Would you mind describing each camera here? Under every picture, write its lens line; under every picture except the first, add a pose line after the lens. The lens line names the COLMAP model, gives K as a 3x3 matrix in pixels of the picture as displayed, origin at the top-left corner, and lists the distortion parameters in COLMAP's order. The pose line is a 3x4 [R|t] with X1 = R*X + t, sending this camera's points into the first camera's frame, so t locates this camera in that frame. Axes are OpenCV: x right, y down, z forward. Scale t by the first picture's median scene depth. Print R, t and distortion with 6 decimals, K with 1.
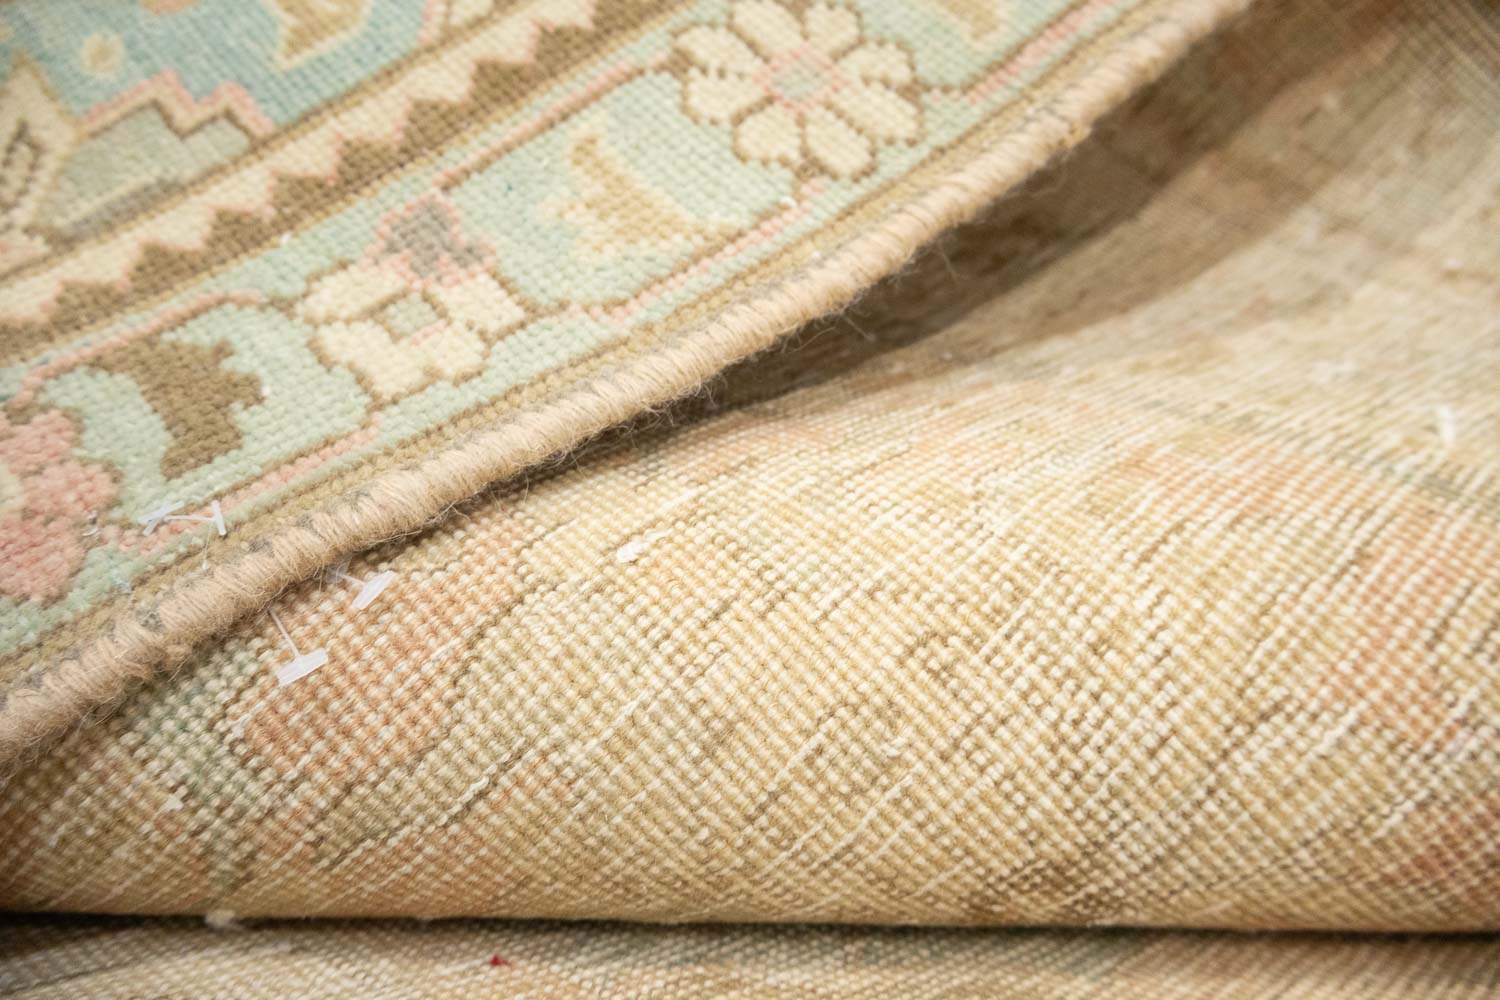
lens RADIAL K [[1256.3, 0, 743.1], [0, 1256.3, 498.6], [0, 0, 1]] dist [0.001969, -0.005994]
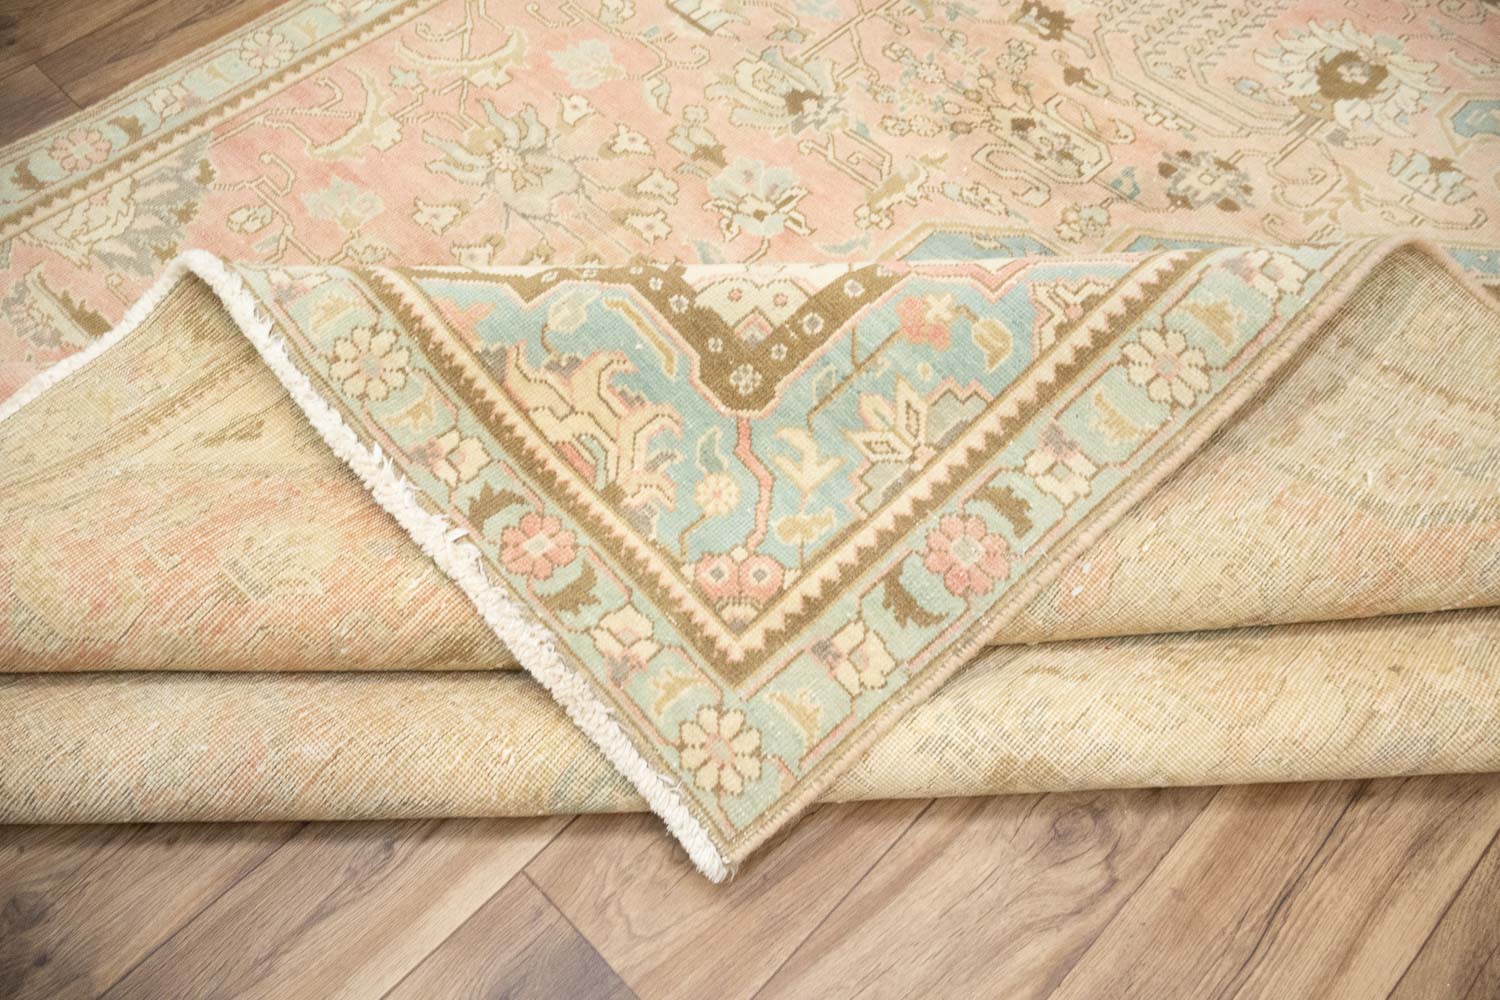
lens RADIAL K [[1256.3, 0, 743.1], [0, 1256.3, 498.6], [0, 0, 1]] dist [0.001969, -0.005994]
pose [[0.996359, -0.085233, -0.001994, -1.018436], [0.080985, 0.938878, 0.334588, -1.162246], [-0.026646, -0.333532, 0.942362, -1.966179]]
